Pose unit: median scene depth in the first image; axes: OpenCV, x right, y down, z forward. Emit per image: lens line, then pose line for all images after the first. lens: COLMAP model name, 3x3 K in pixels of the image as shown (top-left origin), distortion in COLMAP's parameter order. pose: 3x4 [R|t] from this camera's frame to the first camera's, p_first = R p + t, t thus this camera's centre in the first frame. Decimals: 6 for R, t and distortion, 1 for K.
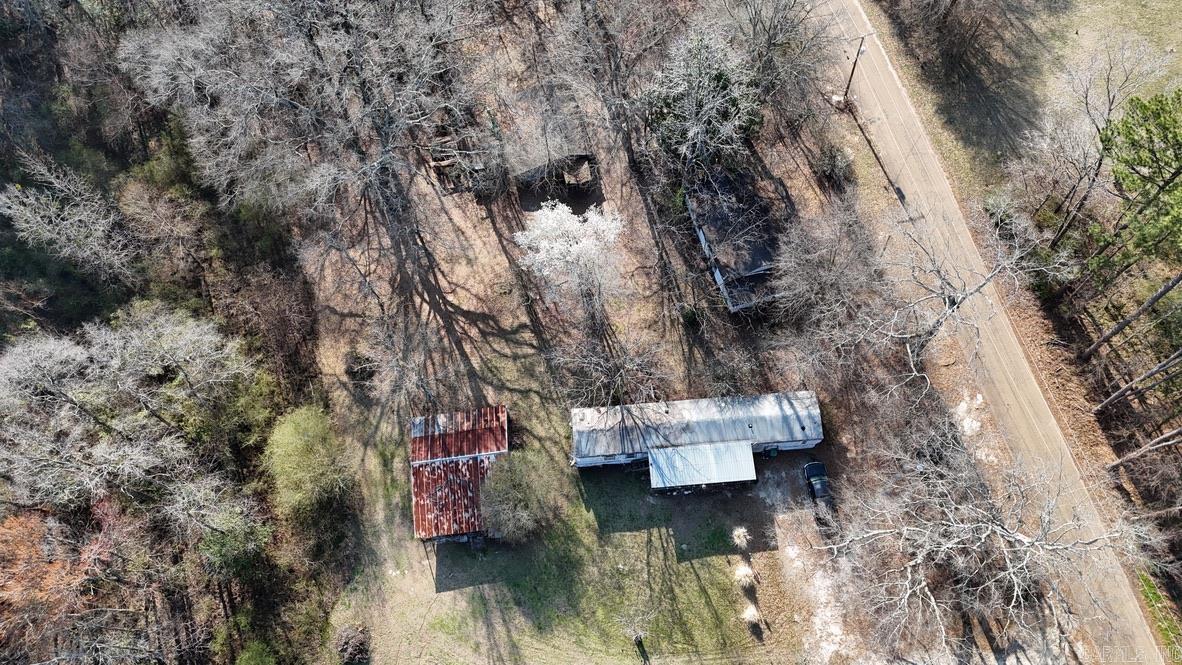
lens RADIAL K [[853.3, 0, 593.5], [0, 853.3, 333.5], [0, 0, 1]] dist [0.150917, -0.354052]
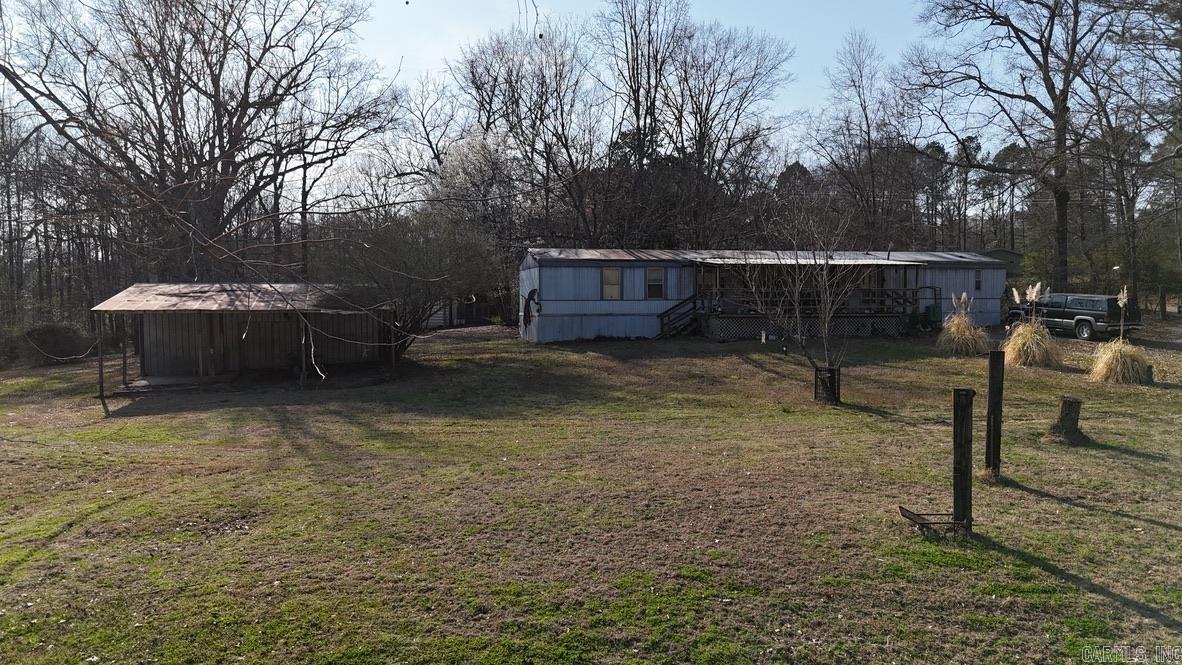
lens RADIAL K [[868.2, 0, 594.4], [0, 868.2, 325.7], [0, 0, 1]] dist [0.079403, -0.087316]
pose [[0.982195, 0.012776, 0.187430, -0.075830], [0.165892, 0.409233, -0.897223, 0.559337], [-0.088165, 0.912341, 0.399827, 0.820541]]
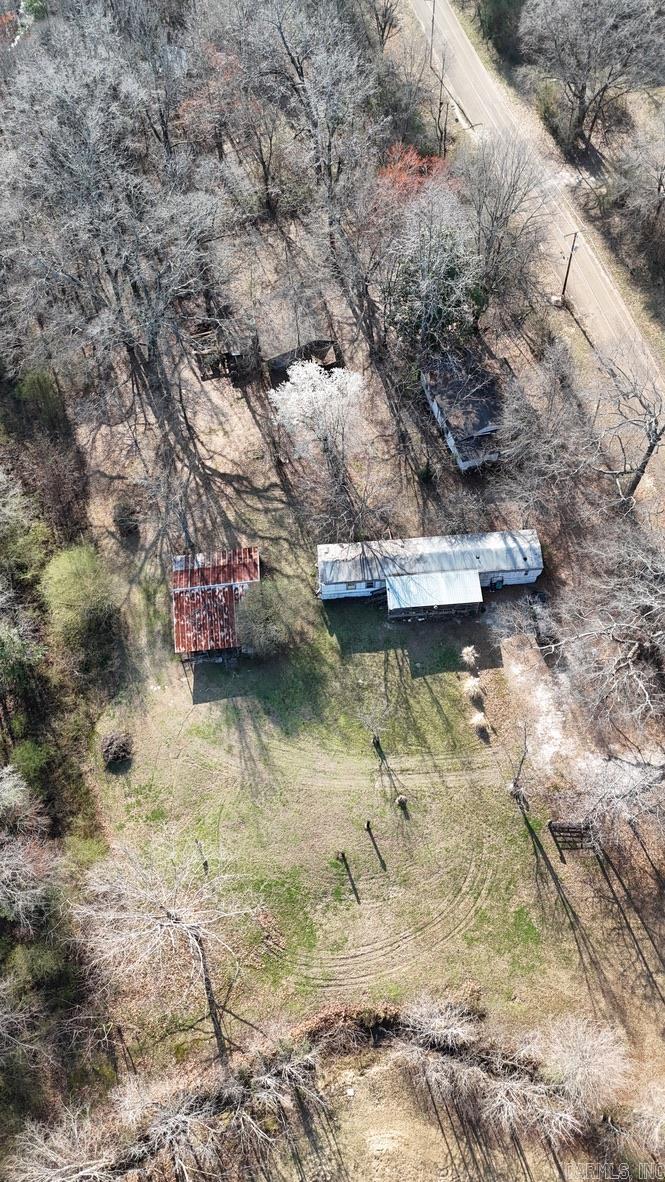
lens RADIAL K [[853.3, 0, 332.5], [0, 853.3, 591.0], [0, 0, 1]] dist [0.150917, -0.354052]
pose [[0.999964, 0.006613, -0.005381, 0.000536], [-0.007071, 0.995923, -0.089932, 0.246446], [0.004764, 0.089967, 0.995933, -0.100966]]
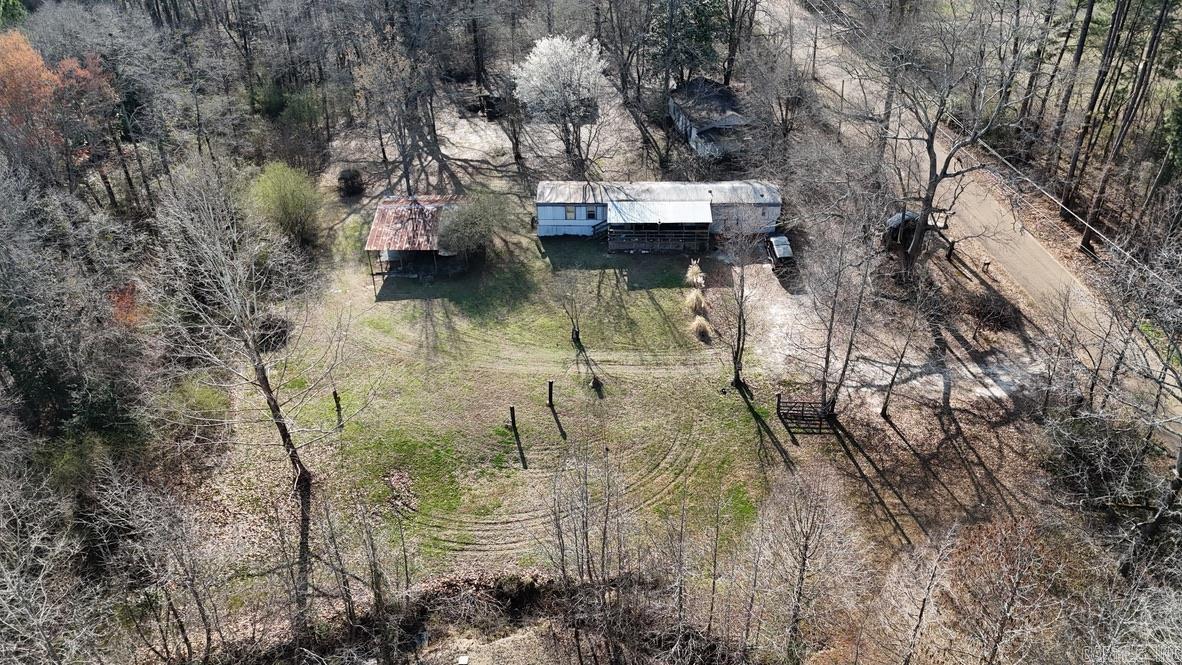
lens RADIAL K [[853.3, 0, 593.5], [0, 853.3, 333.5], [0, 0, 1]] dist [0.150917, -0.354052]
pose [[0.994140, 0.069566, -0.082738, 0.137631], [-0.102748, 0.845914, -0.523328, 0.780500], [0.033583, 0.528763, 0.848105, 0.210791]]
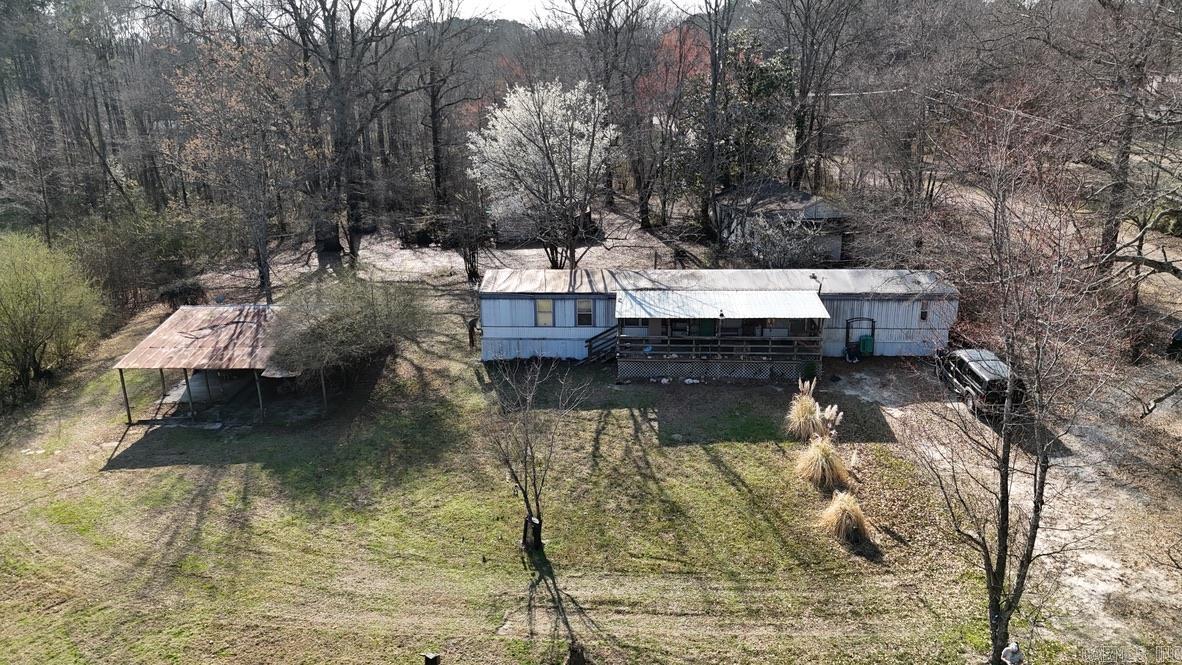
lens RADIAL K [[868.2, 0, 594.4], [0, 868.2, 325.7], [0, 0, 1]] dist [0.079403, -0.087316]
pose [[0.992110, 0.047764, -0.115917, 0.109372], [-0.119706, 0.635716, -0.762585, 0.542854], [0.037267, 0.770444, 0.636418, 0.655795]]
